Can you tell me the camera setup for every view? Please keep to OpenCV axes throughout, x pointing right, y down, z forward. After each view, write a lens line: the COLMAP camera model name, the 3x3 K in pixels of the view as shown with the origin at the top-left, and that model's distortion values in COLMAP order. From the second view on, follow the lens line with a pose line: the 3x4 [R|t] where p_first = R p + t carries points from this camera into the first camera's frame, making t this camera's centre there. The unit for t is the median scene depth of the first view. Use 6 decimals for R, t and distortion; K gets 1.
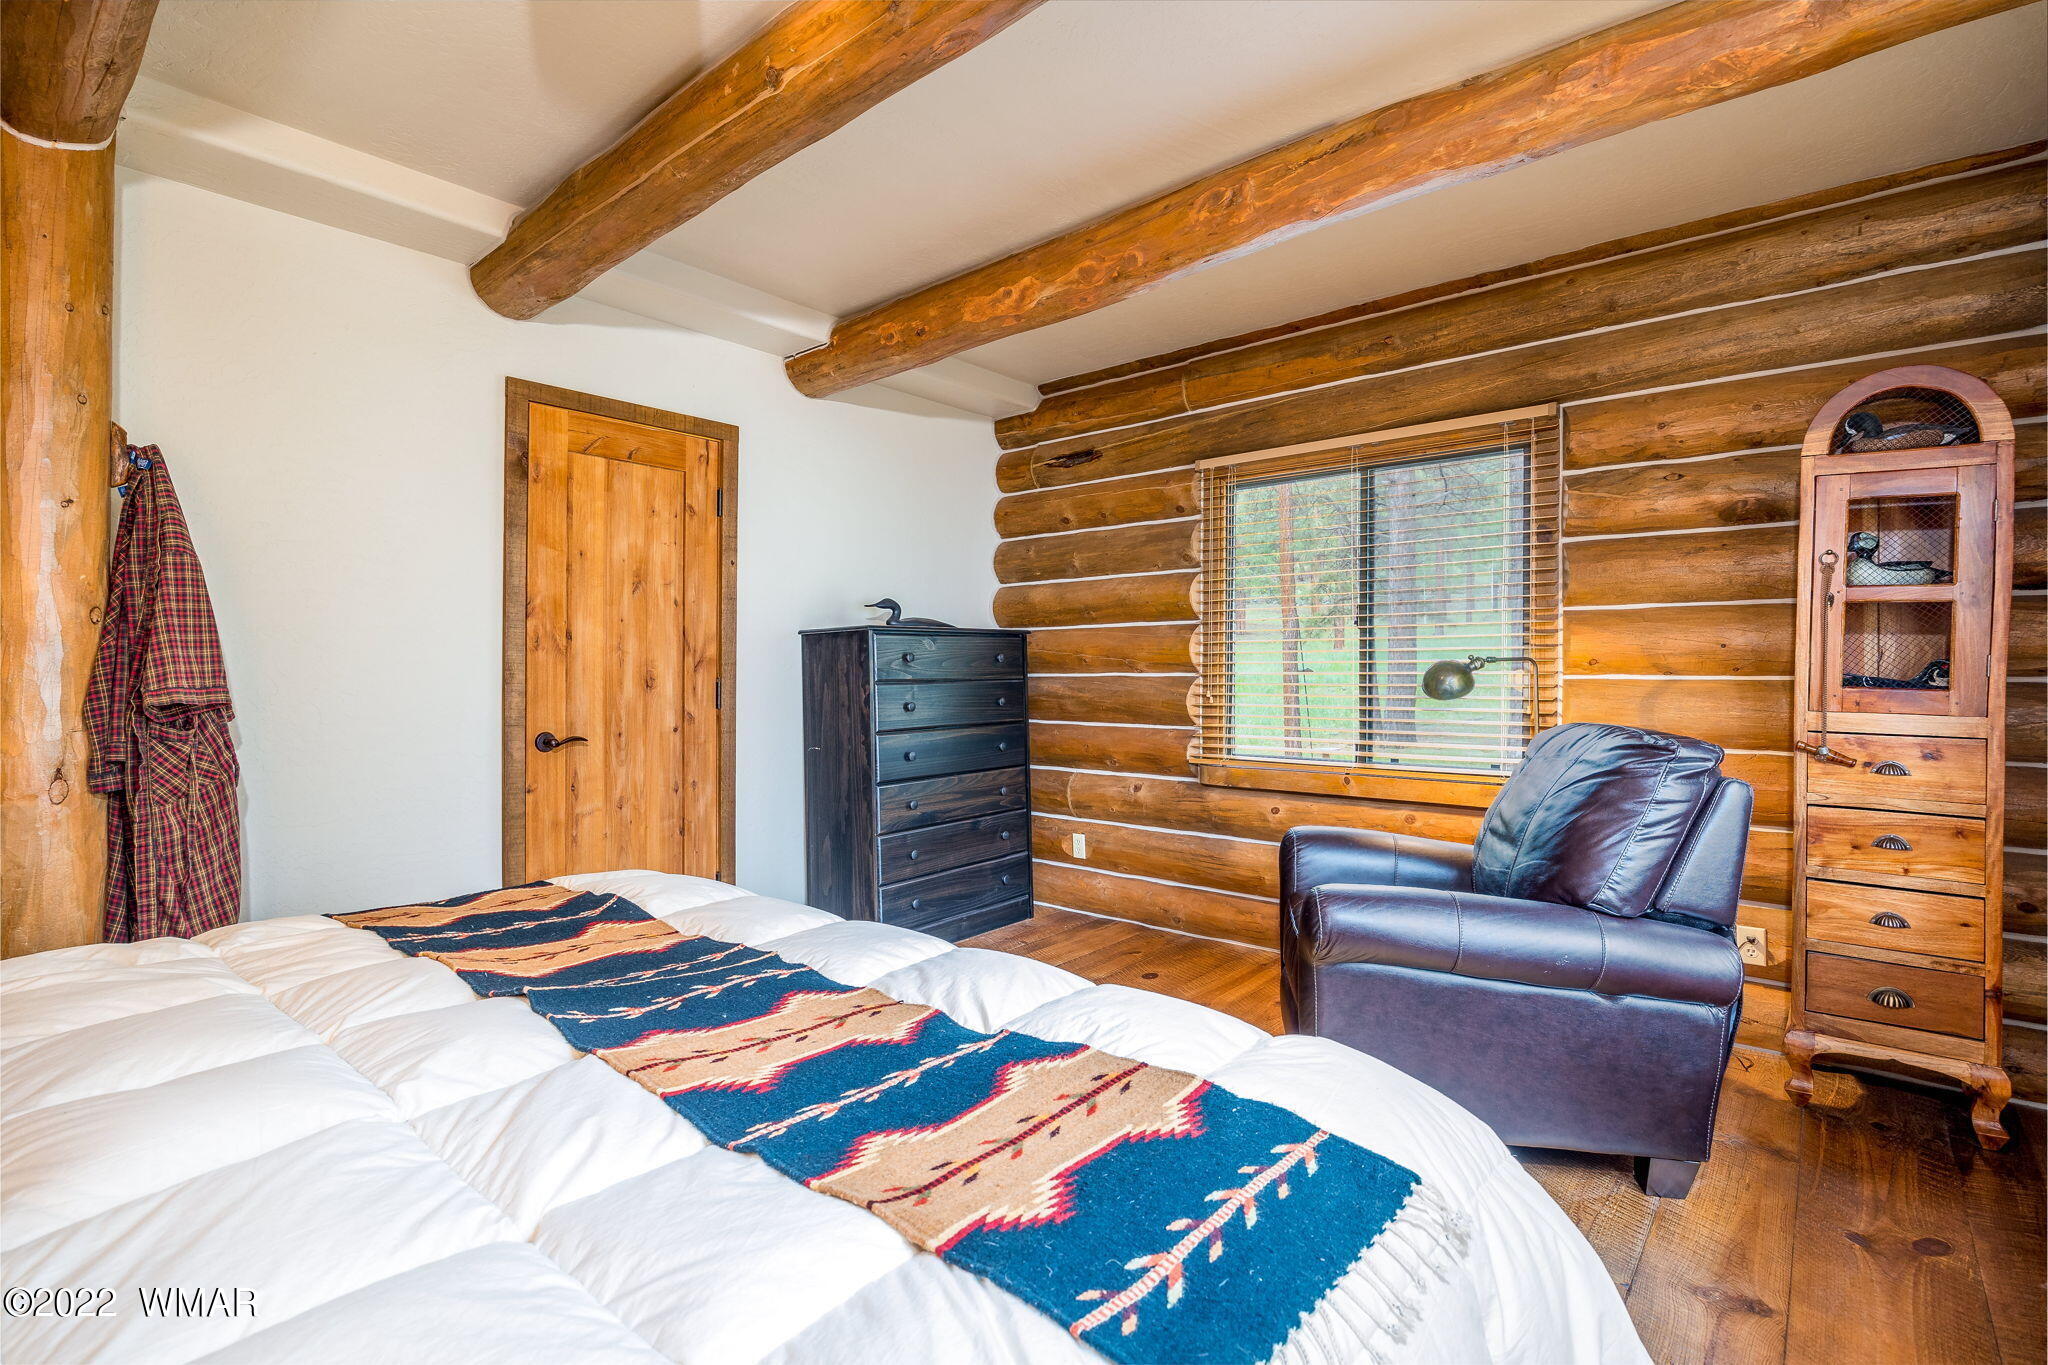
lens RADIAL K [[942.9, 0, 1024.0], [0, 942.9, 682.5], [0, 0, 1]] dist [-0.002108, -0.000193]
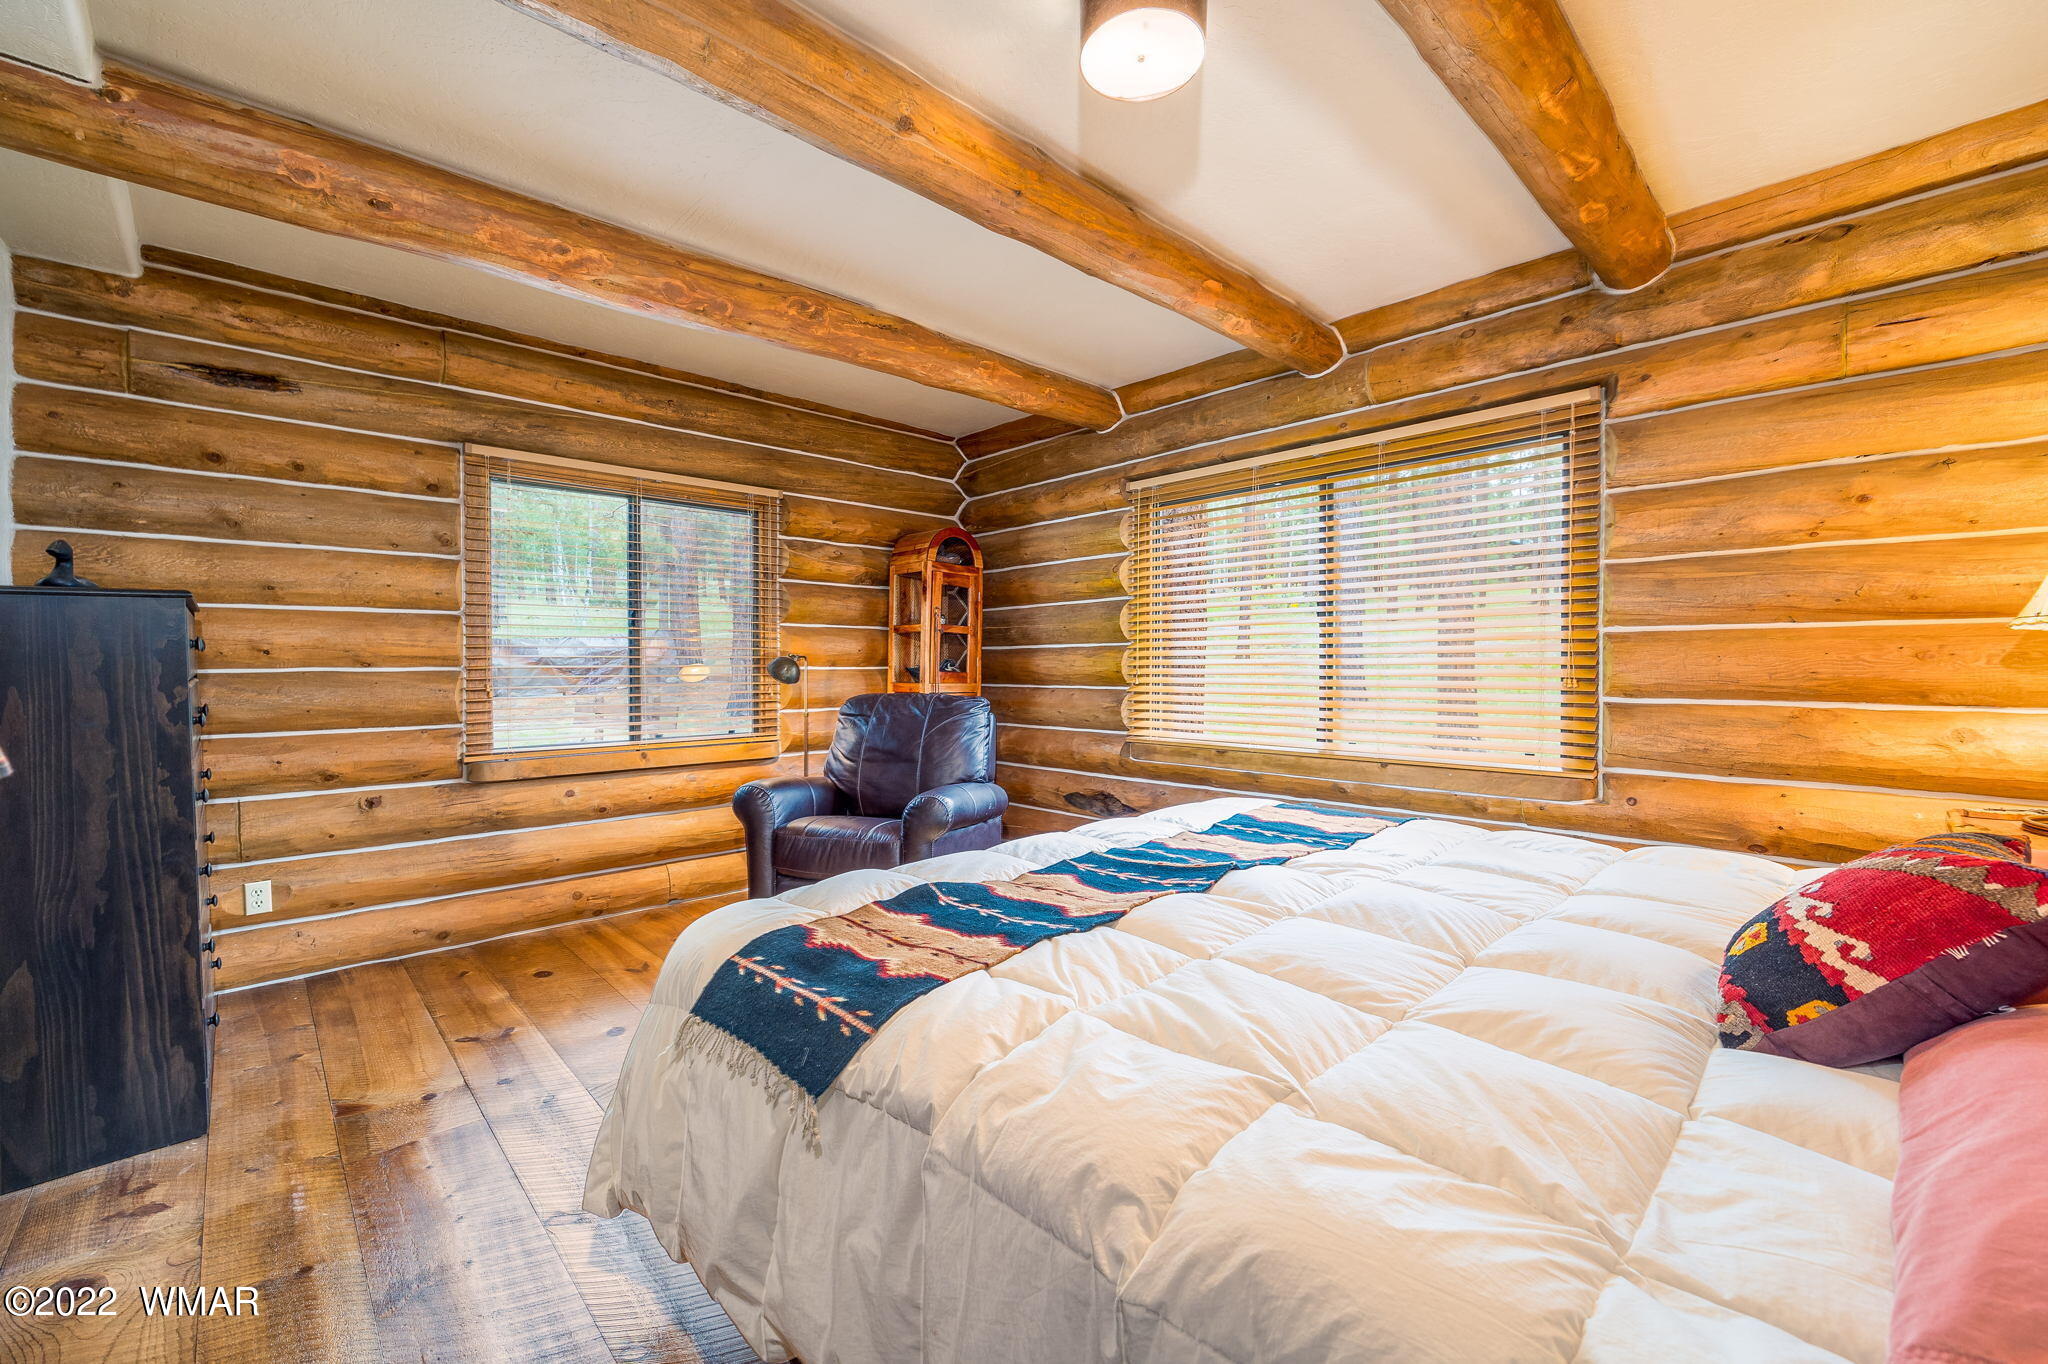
lens RADIAL K [[832.2, 0, 1024.0], [0, 832.2, 682.0], [0, 0, 1]] dist [0.013714, -0.000095]
pose [[0.126710, -0.014135, 0.991839, -0.649999], [0.019880, 0.999734, 0.011707, 0.007553], [-0.991741, 0.018234, 0.126957, 0.380789]]
